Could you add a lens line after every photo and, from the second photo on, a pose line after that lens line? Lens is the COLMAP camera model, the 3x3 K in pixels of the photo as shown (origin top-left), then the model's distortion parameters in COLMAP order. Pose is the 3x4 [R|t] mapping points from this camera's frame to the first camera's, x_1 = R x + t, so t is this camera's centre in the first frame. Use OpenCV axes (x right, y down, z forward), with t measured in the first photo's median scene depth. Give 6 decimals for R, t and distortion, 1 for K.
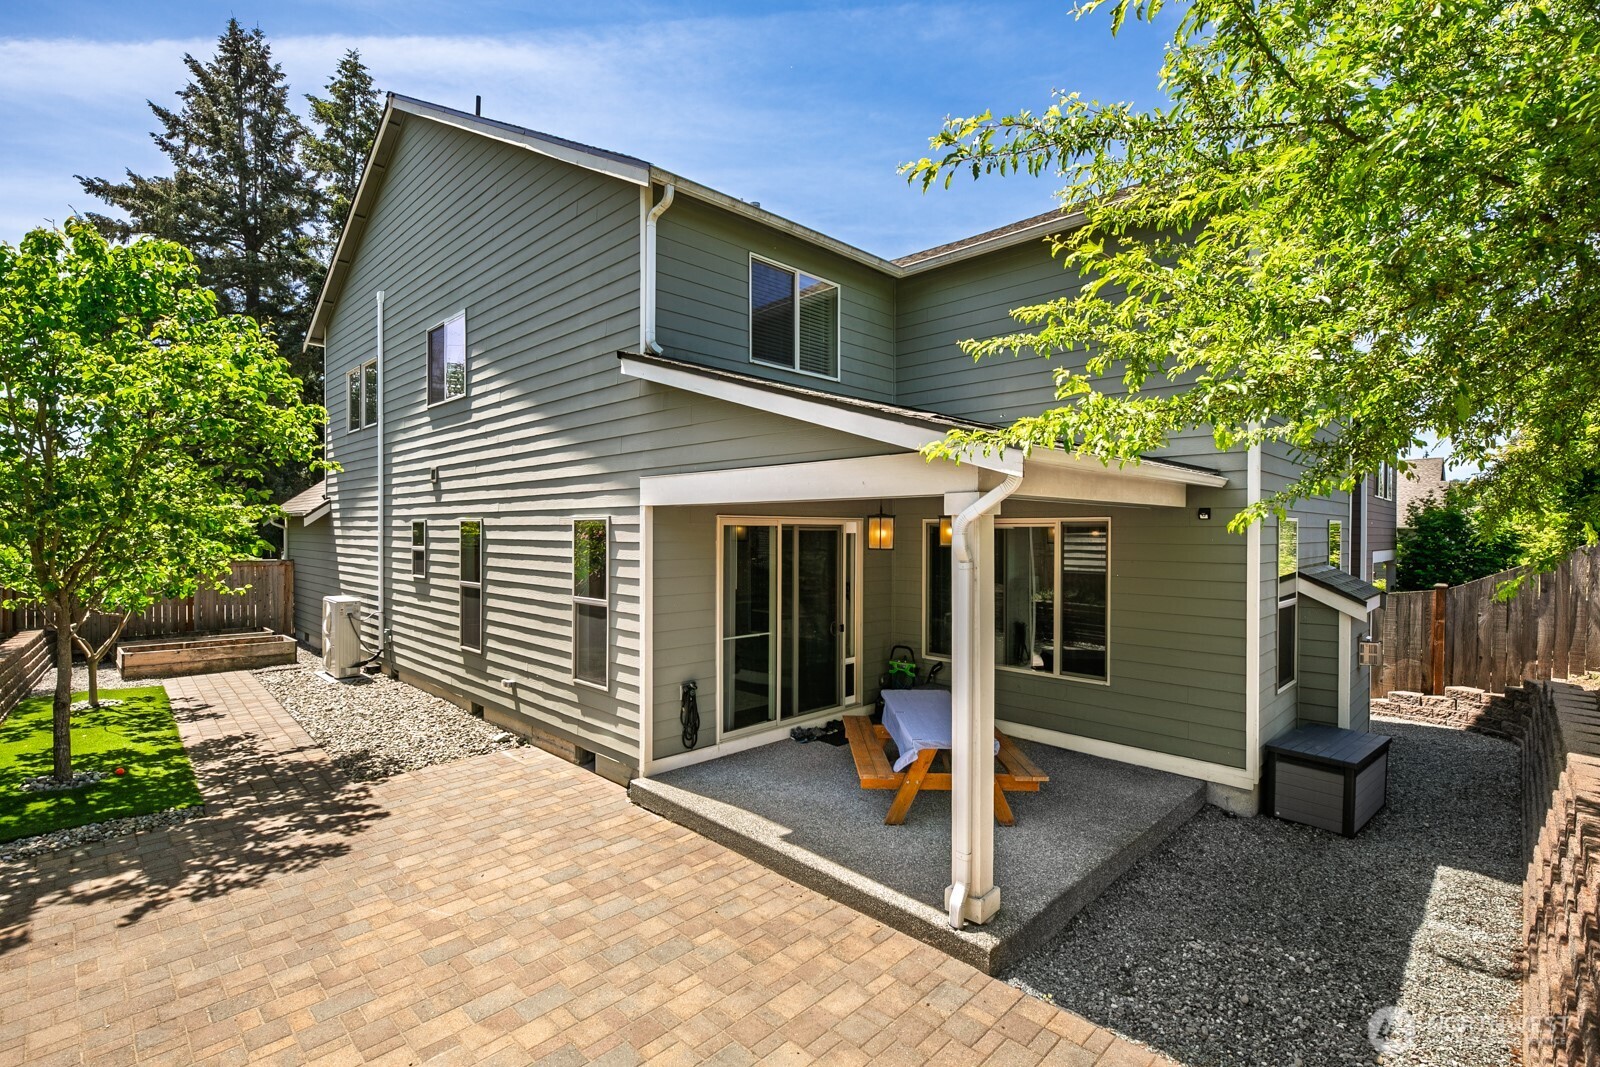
lens RADIAL K [[730.8, 0, 798.5], [0, 730.8, 536.4], [0, 0, 1]] dist [0.001581, -0.000216]
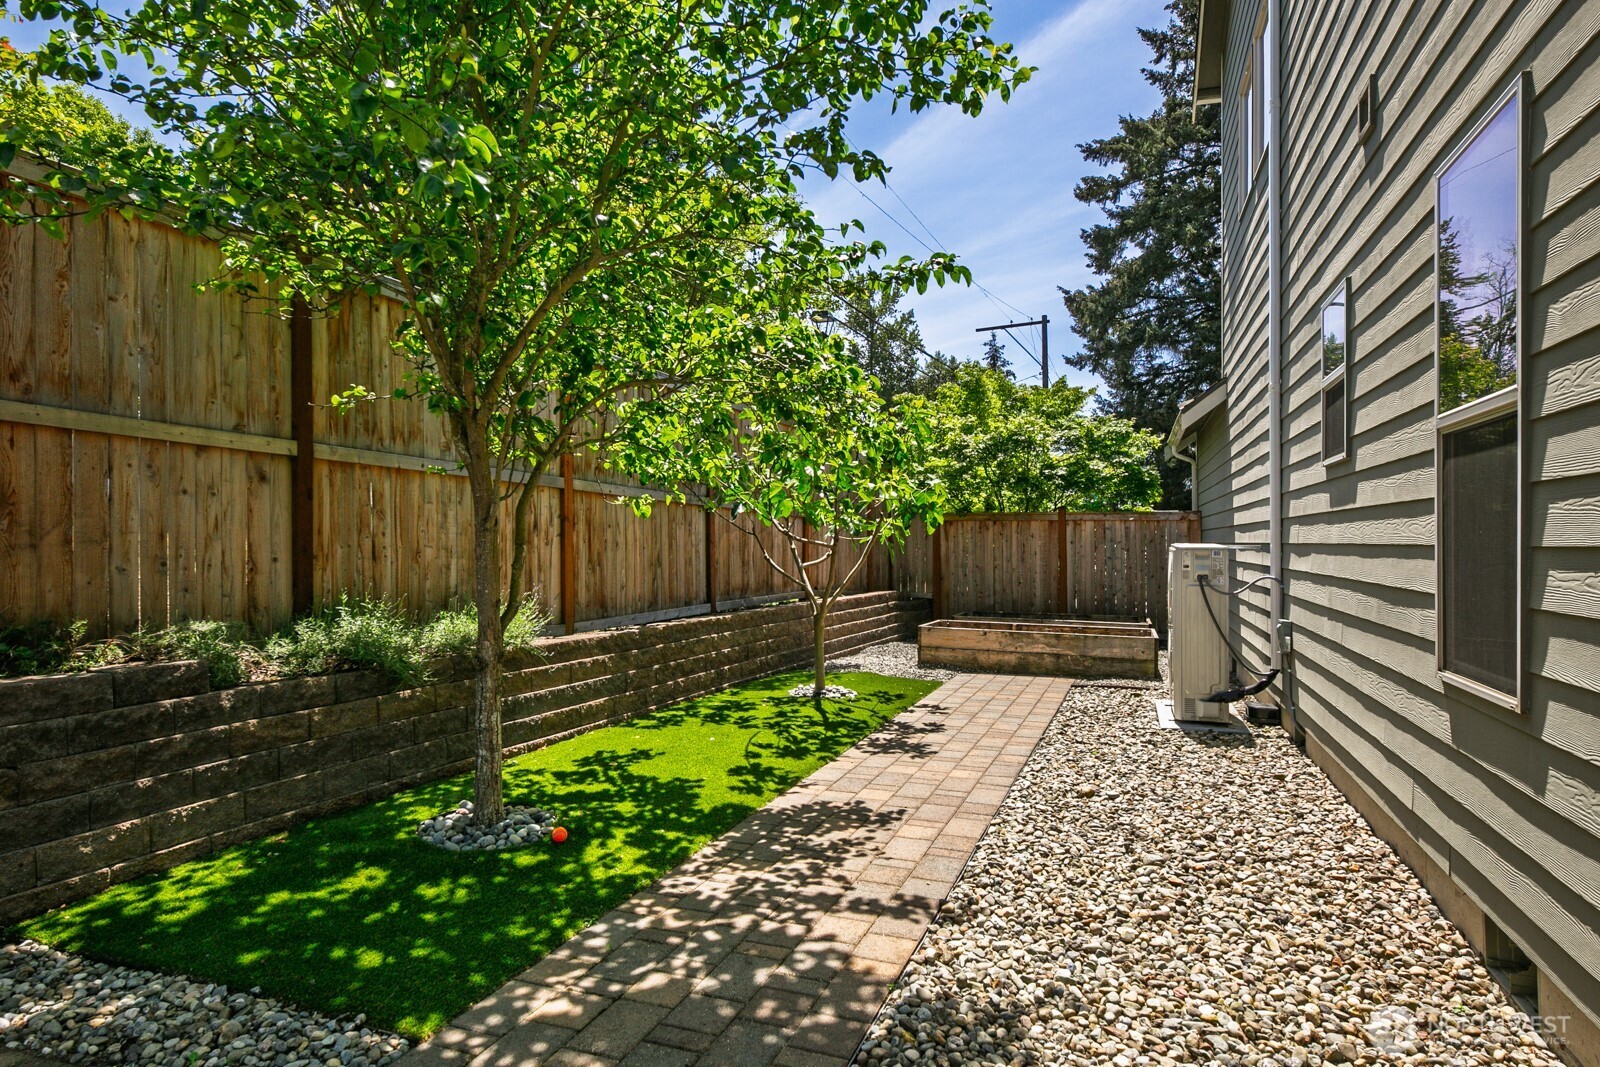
lens RADIAL K [[937.1, 0, 809.3], [0, 937.1, 541.3], [0, 0, 1]] dist [0.001655, -0.001306]
pose [[0.450826, 0.002156, -0.892609, -0.272397], [-0.008499, 0.999962, -0.001878, 0.107545], [0.892571, 0.008433, 0.450827, 0.659194]]
